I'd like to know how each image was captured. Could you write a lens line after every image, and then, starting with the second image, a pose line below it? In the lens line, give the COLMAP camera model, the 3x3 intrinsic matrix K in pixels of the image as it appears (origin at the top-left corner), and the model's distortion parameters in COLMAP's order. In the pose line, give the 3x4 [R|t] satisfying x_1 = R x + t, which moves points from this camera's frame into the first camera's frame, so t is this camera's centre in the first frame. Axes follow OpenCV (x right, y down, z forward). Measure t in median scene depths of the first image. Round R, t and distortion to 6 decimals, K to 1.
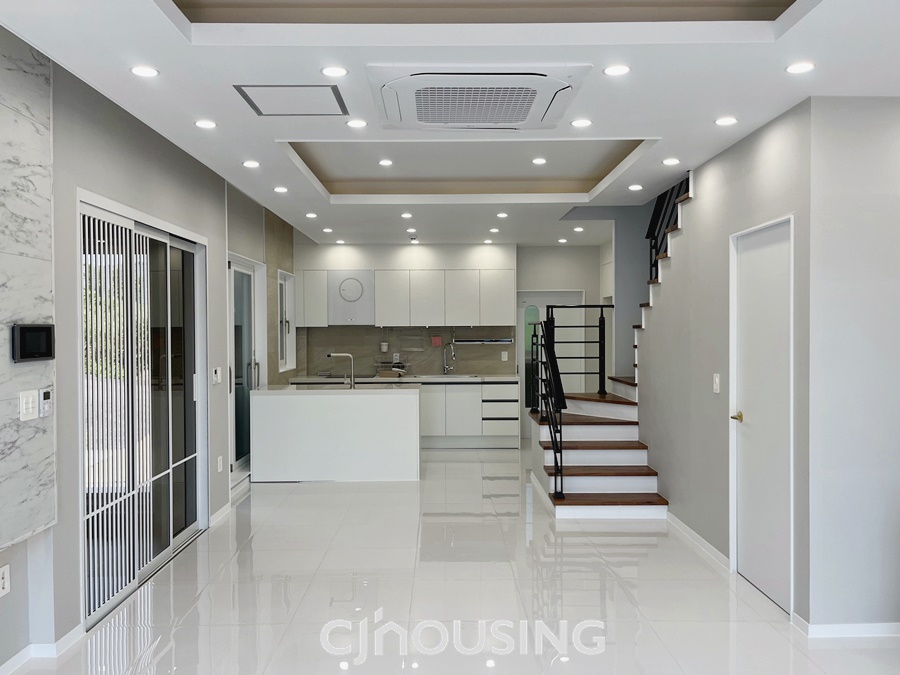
lens RADIAL K [[713.9, 0, 448.2], [0, 713.9, 350.1], [0, 0, 1]] dist [0.040083, -0.008361]
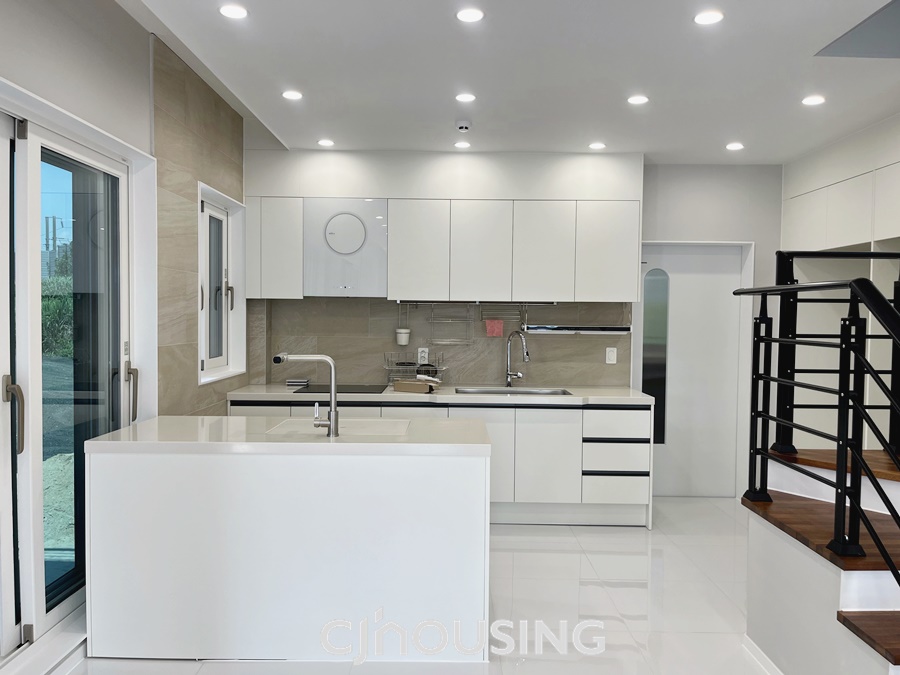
lens RADIAL K [[687.0, 0, 450.0], [0, 687.0, 337.5], [0, 0, 1]] dist [0.084947, -0.105462]
pose [[0.999842, 0.015859, -0.008073, -0.060108], [-0.015825, 0.999865, 0.004319, -0.008449], [0.008140, -0.004191, 0.999958, 0.571583]]
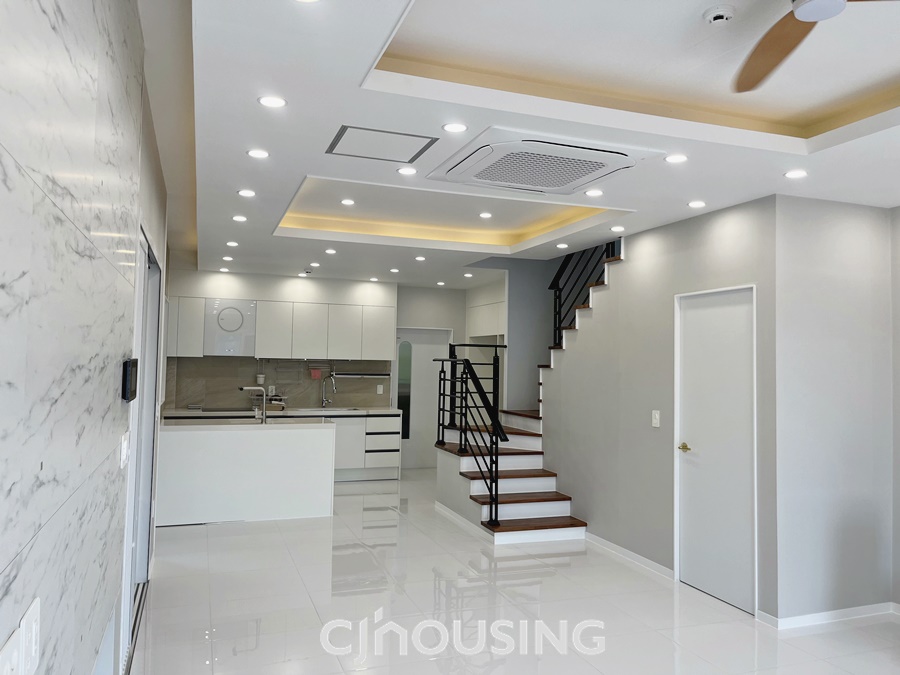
lens RADIAL K [[687.0, 0, 450.0], [0, 687.0, 337.5], [0, 0, 1]] dist [0.084947, -0.105462]
pose [[0.942555, 0.035358, 0.332173, -0.206908], [-0.014748, 0.997818, -0.064364, -0.005333], [-0.333724, 0.055767, 0.941020, 0.024431]]
